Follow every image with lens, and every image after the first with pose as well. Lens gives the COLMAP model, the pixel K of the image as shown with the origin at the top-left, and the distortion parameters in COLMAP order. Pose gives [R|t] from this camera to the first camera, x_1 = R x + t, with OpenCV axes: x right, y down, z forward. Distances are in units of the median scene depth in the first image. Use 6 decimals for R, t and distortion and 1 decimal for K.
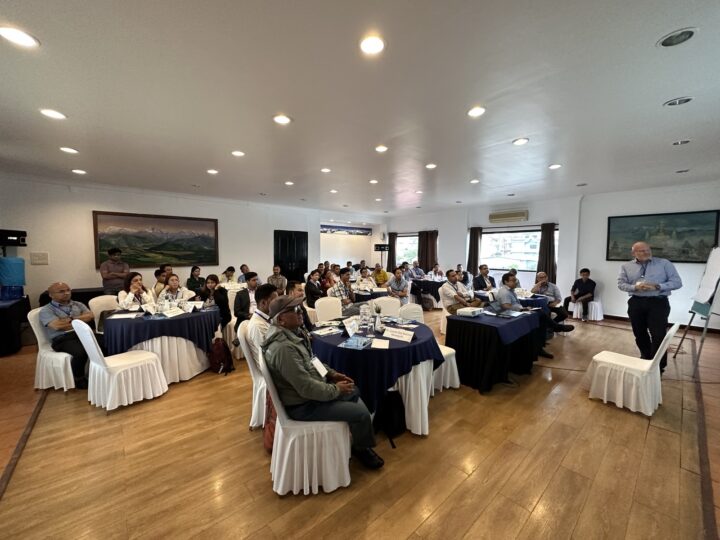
lens RADIAL K [[288.6, 0, 360.0], [0, 288.6, 270.0], [0, 0, 1]] dist [-0.001399, 0.000295]
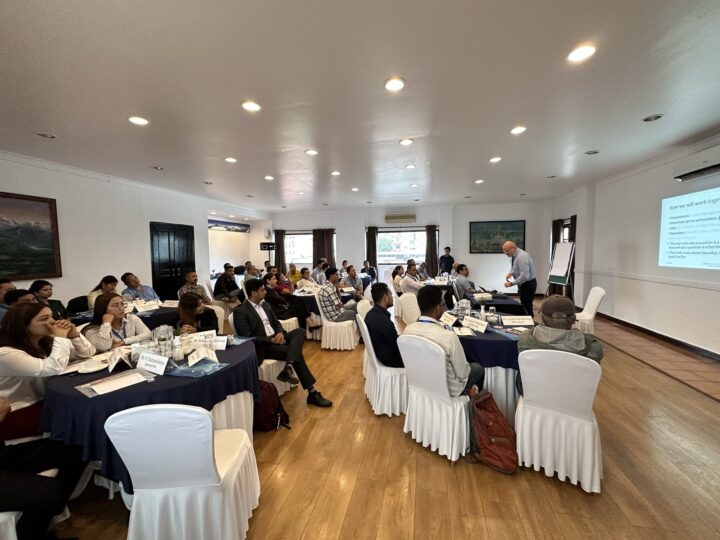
lens RADIAL K [[288.6, 0, 360.0], [0, 288.6, 270.0], [0, 0, 1]] dist [-0.001399, 0.000295]
pose [[0.808763, -0.057035, 0.585362, -0.298586], [0.056245, 0.998226, 0.019551, -0.007352], [-0.585439, 0.017112, 0.810536, 0.140720]]
